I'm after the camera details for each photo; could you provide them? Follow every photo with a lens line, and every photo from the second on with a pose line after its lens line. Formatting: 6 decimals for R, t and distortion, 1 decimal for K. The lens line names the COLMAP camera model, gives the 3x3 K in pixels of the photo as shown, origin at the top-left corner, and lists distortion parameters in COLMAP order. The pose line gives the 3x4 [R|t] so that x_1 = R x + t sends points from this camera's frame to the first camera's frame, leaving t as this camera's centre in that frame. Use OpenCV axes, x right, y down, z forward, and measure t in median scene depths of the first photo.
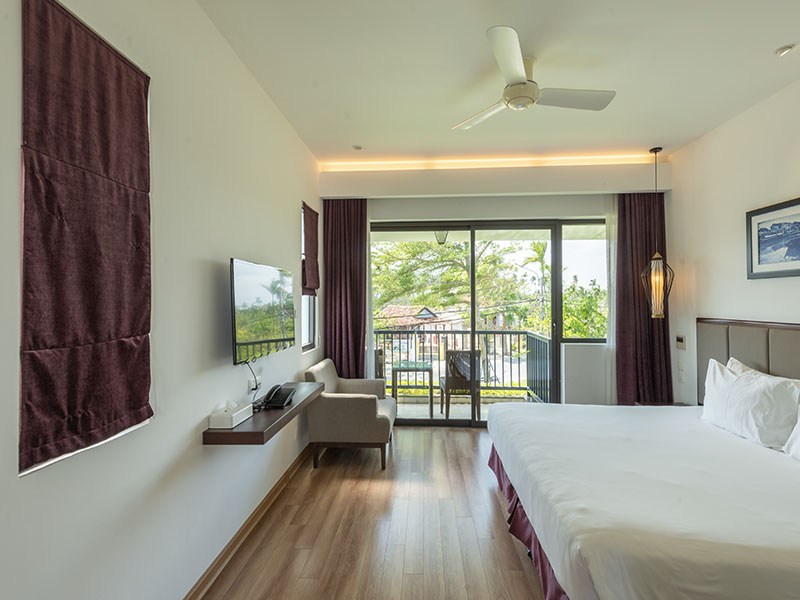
lens RADIAL K [[367.1, 0, 400.0], [0, 367.1, 300.0], [0, 0, 1]] dist [-0.001636, -0.000122]
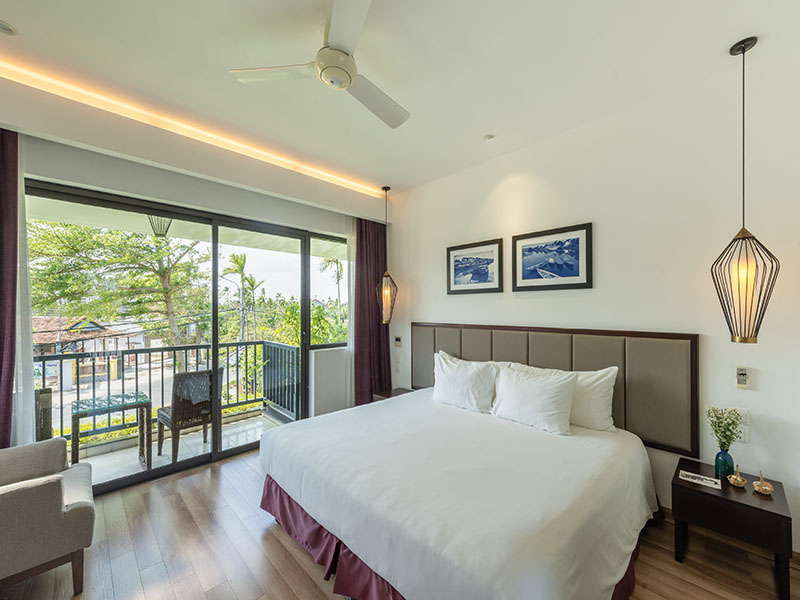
lens RADIAL K [[319.3, 0, 398.5], [0, 319.3, 308.6], [0, 0, 1]] dist [0.006463, -0.000219]
pose [[0.663253, 0.001943, 0.748393, -0.079623], [-0.000580, 0.999998, -0.002082, 0.000355], [-0.748395, 0.000947, 0.663252, 0.235087]]
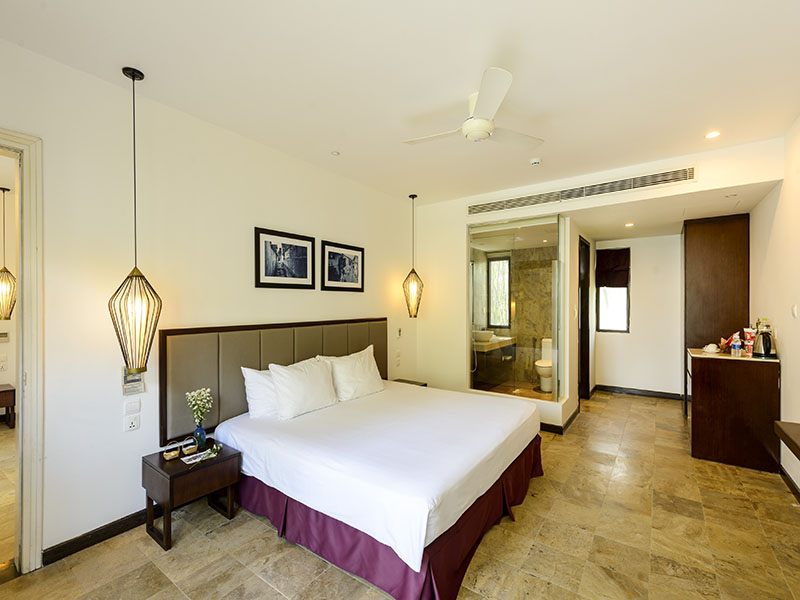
lens RADIAL K [[367.1, 0, 400.0], [0, 367.1, 300.0], [0, 0, 1]] dist [-0.001636, -0.000122]
pose [[-0.854606, 0.015751, 0.519038, -0.000707], [0.011538, 0.999869, -0.011345, -0.000840], [-0.519149, -0.003707, -0.854676, 1.273902]]
